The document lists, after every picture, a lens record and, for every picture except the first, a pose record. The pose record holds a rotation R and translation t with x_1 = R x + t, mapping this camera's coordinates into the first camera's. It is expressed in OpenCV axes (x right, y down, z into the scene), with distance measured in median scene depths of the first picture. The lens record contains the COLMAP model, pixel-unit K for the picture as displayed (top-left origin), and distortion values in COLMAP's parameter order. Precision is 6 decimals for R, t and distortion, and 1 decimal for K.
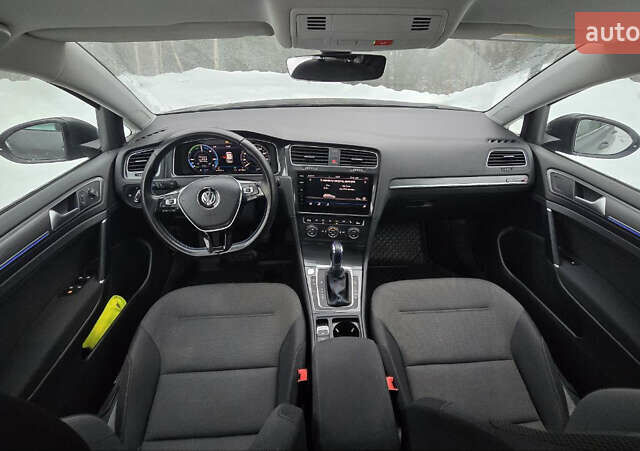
lens RADIAL K [[317.1, 0, 319.8], [0, 317.1, 226.8], [0, 0, 1]] dist [-0.021392, -0.000210]
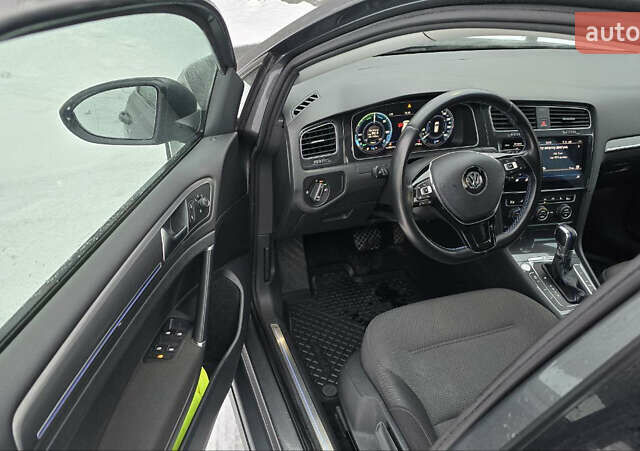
lens RADIAL K [[525.5, 0, 349.3], [0, 525.5, 252.1], [0, 0, 1]] dist [0.039006, -0.018060]
pose [[0.951486, -0.133579, 0.277186, -0.827764], [0.125346, 0.990985, 0.047298, -0.011163], [-0.281005, -0.010259, 0.959652, -0.135465]]
